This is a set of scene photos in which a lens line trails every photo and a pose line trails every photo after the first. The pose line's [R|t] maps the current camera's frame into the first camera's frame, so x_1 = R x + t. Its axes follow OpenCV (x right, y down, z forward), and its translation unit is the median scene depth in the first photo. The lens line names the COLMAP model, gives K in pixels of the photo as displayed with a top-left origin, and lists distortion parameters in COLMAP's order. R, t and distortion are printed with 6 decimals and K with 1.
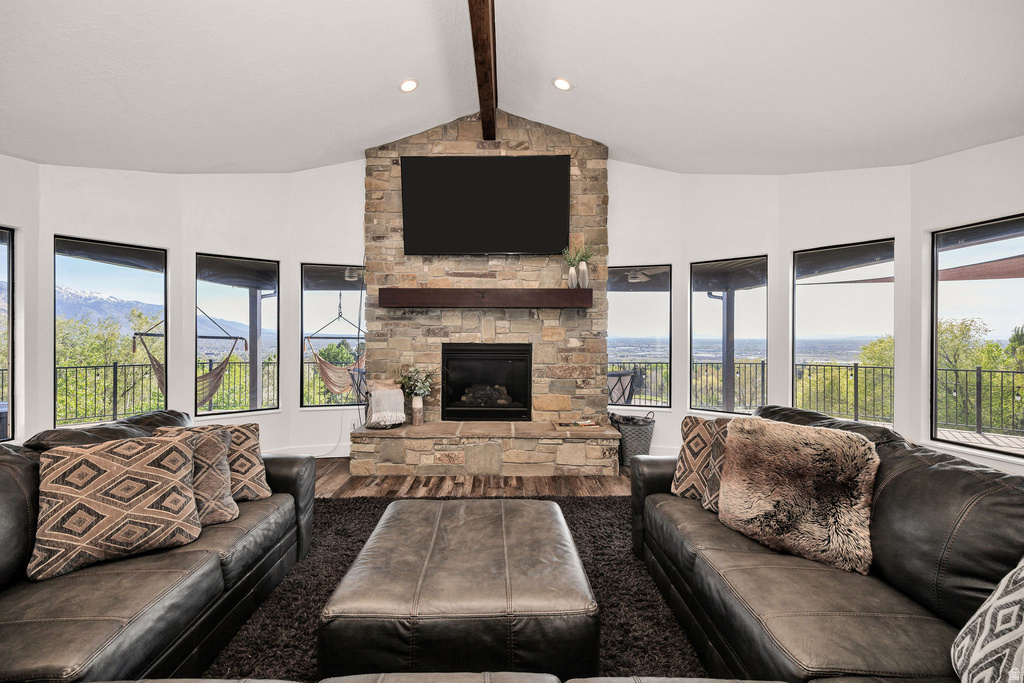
lens RADIAL K [[409.2, 0, 525.8], [0, 409.2, 344.2], [0, 0, 1]] dist [0.000613, 0.001823]
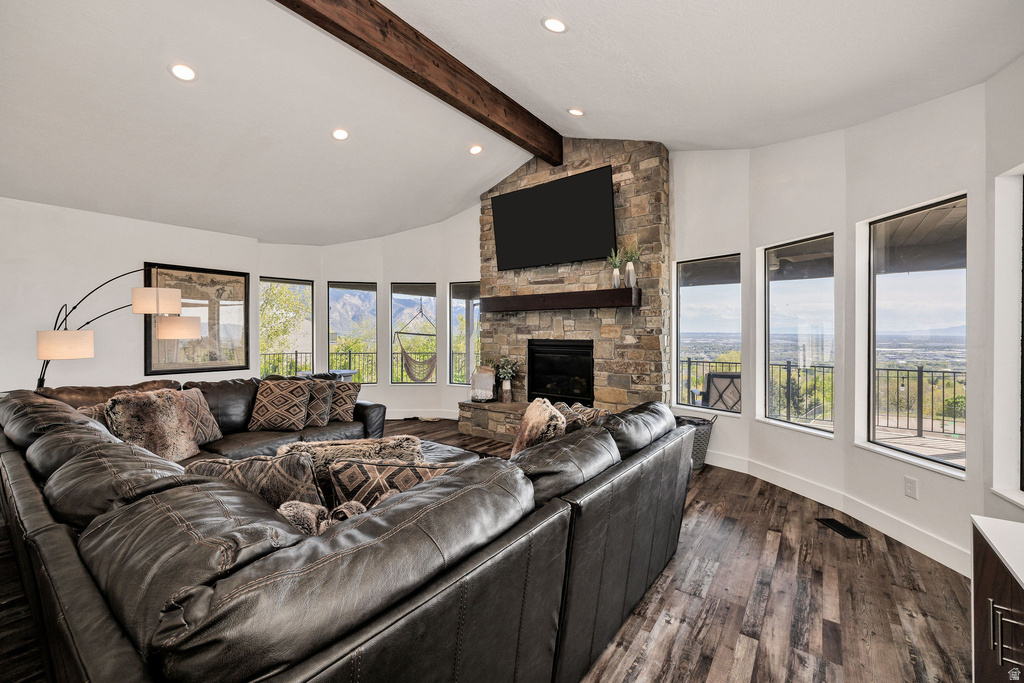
lens RADIAL K [[409.2, 0, 512.9], [0, 409.2, 343.6], [0, 0, 1]] dist [0.000613, 0.001823]
pose [[0.801773, 0.012281, -0.597502, 0.505090], [-0.009803, 0.999925, 0.007399, 0.001799], [0.597548, -0.000075, 0.801833, -0.015080]]
